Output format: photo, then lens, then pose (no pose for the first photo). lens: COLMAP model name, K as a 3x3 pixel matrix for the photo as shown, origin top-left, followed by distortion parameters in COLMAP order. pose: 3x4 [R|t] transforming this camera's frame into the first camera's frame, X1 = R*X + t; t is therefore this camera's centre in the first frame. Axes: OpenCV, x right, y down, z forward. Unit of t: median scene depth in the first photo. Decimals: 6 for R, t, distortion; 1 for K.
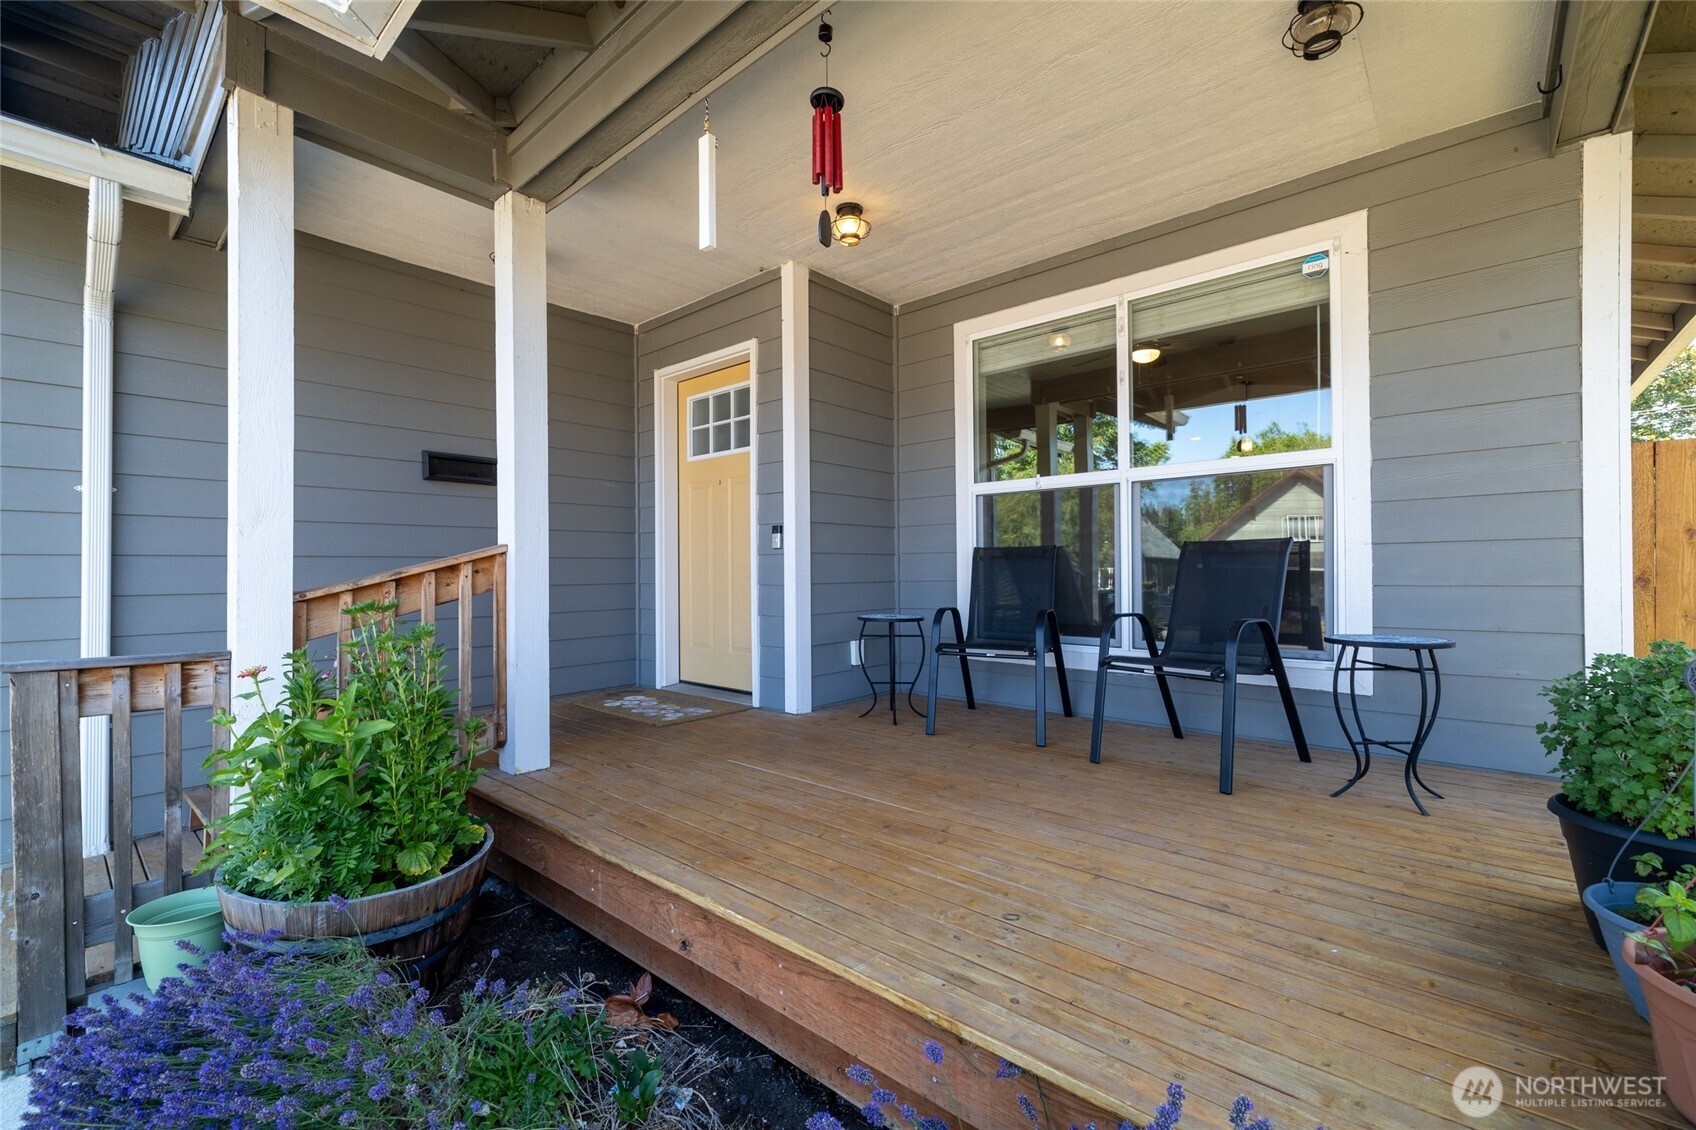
lens RADIAL K [[704.8, 0, 854.9], [0, 704.8, 566.4], [0, 0, 1]] dist [-0.001200, -0.000243]
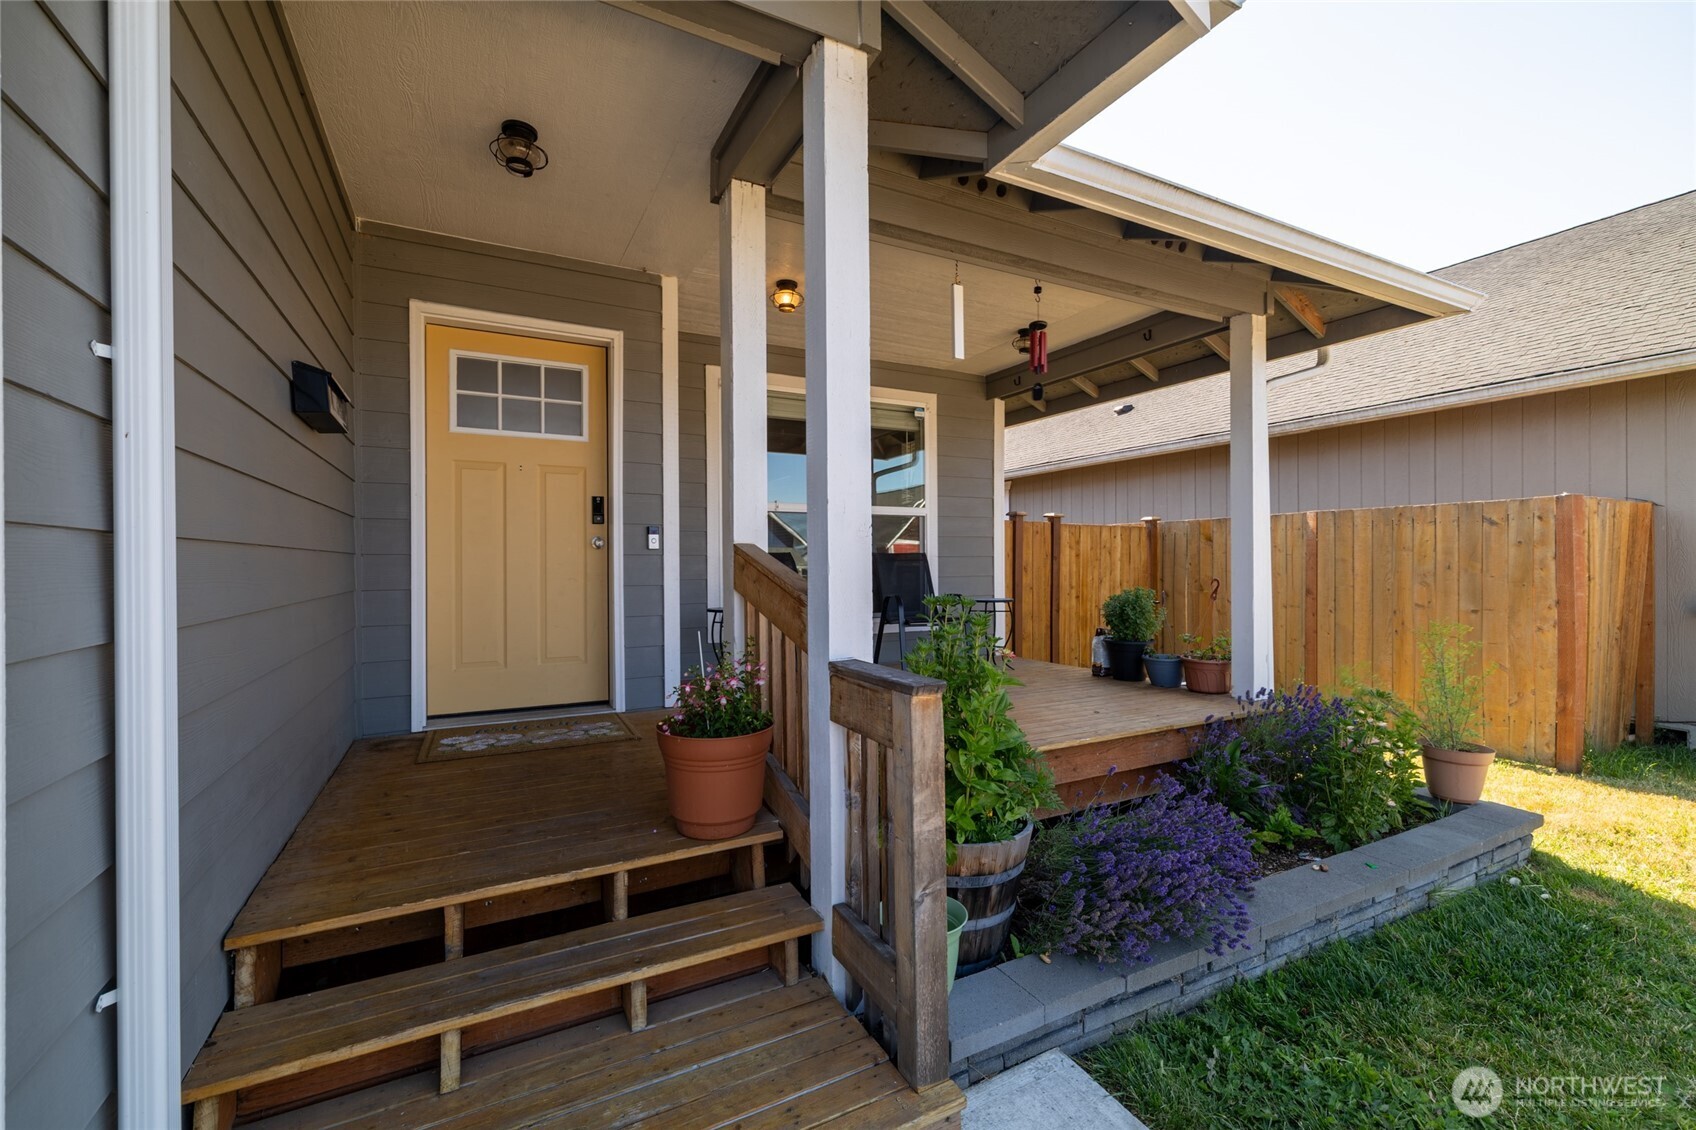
lens RADIAL K [[704.8, 0, 854.9], [0, 704.8, 566.4], [0, 0, 1]] dist [-0.001200, -0.000243]
pose [[0.351719, 0.003469, 0.936099, -0.977001], [0.003578, 0.999981, -0.005050, 0.006125], [-0.936099, 0.005125, 0.351700, 0.377126]]
